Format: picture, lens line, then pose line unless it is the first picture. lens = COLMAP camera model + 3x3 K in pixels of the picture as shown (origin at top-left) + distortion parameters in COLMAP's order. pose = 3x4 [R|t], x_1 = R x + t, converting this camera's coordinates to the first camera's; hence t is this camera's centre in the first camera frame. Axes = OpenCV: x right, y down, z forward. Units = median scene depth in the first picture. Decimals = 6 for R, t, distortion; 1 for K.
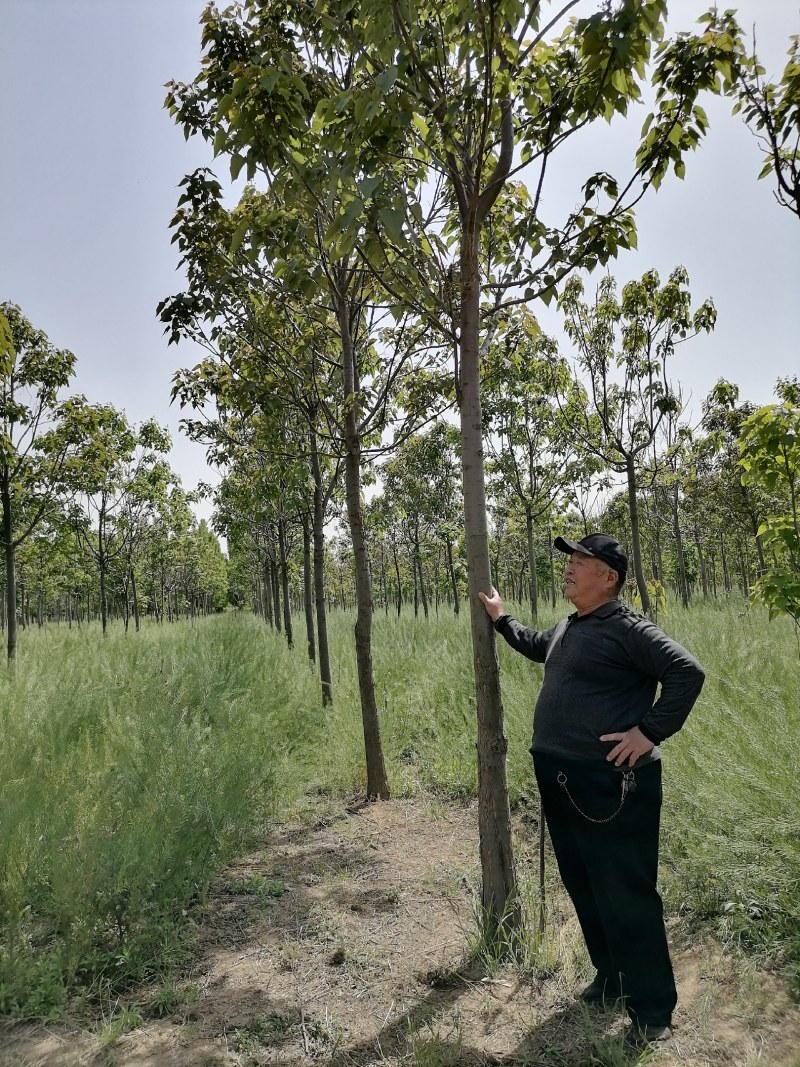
lens RADIAL K [[767.8, 0, 403.7], [0, 767.8, 535.7], [0, 0, 1]] dist [0.035311, 0.002871]
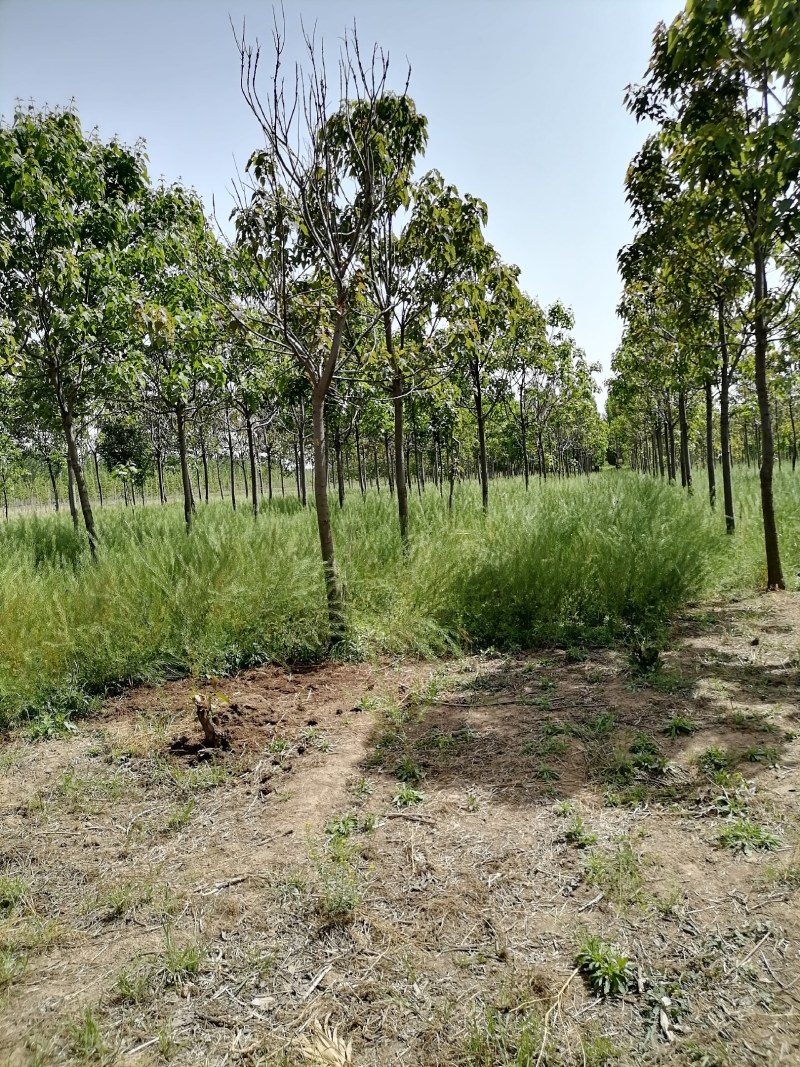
lens RADIAL K [[767.8, 0, 426.5], [0, 767.8, 530.0], [0, 0, 1]] dist [0.035311, 0.002871]
pose [[0.901995, 0.023145, -0.431125, -0.000874], [0.052208, 0.985388, 0.162129, -0.018790], [0.428578, -0.168748, 0.887607, -0.282732]]
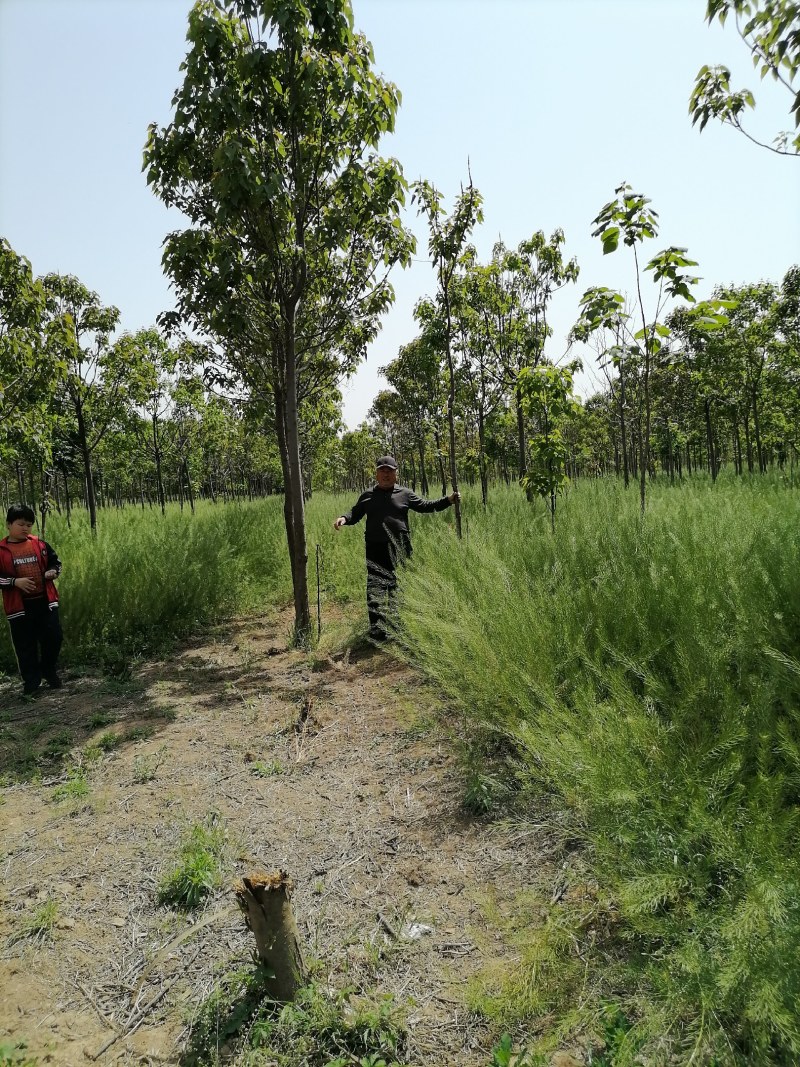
lens RADIAL K [[767.8, 0, 396.8], [0, 767.8, 536.1], [0, 0, 1]] dist [0.035311, 0.002871]
pose [[0.995416, -0.007452, -0.095349, 0.185871], [0.022437, 0.987333, 0.157069, -0.042329], [0.092971, -0.158488, 0.982974, -0.350752]]
